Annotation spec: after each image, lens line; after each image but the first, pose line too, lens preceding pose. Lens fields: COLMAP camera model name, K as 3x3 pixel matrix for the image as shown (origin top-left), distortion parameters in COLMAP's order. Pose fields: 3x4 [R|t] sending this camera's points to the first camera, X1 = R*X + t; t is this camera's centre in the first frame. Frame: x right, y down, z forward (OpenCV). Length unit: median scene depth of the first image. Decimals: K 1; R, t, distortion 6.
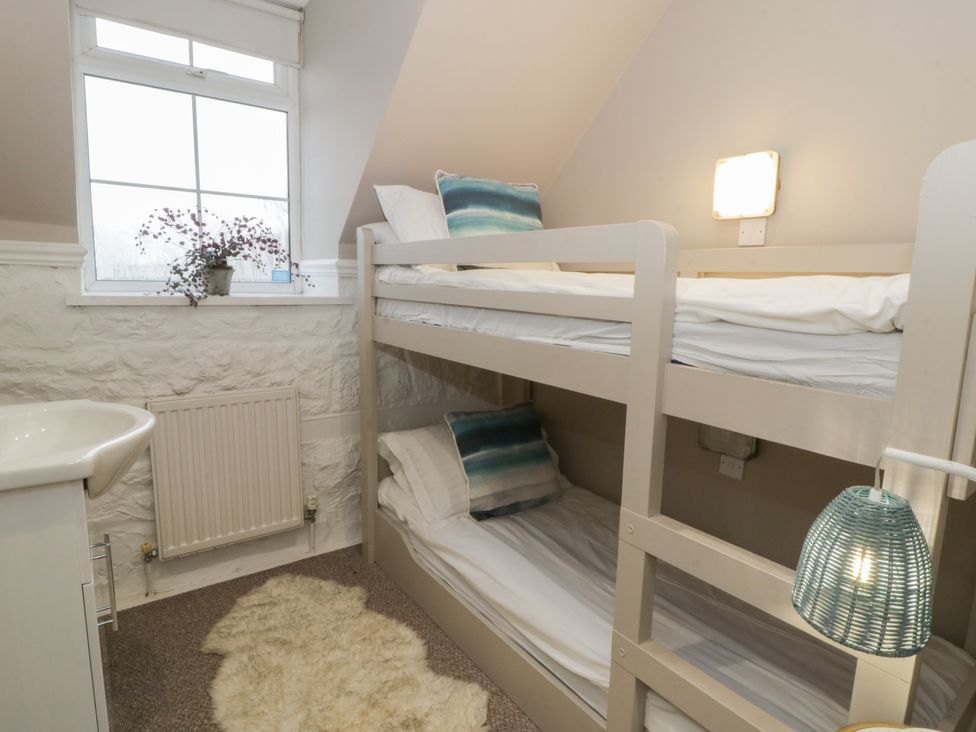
lens RADIAL K [[526.9, 0, 491.1], [0, 526.9, 361.7], [0, 0, 1]] dist [0.005367, -0.021904]
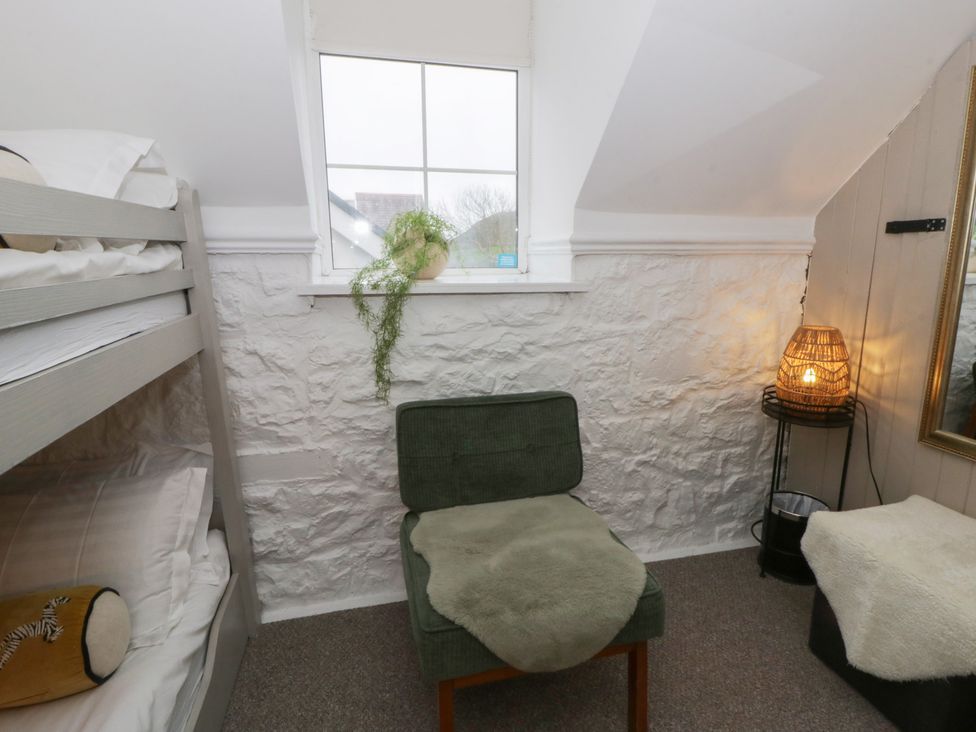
lens RADIAL K [[526.9, 0, 491.1], [0, 526.9, 361.7], [0, 0, 1]] dist [0.005367, -0.021904]
pose [[0.916513, 0.050063, -0.396859, -0.056350], [-0.033824, 0.998283, 0.047819, -0.028956], [0.398571, -0.030404, 0.916633, 0.171983]]
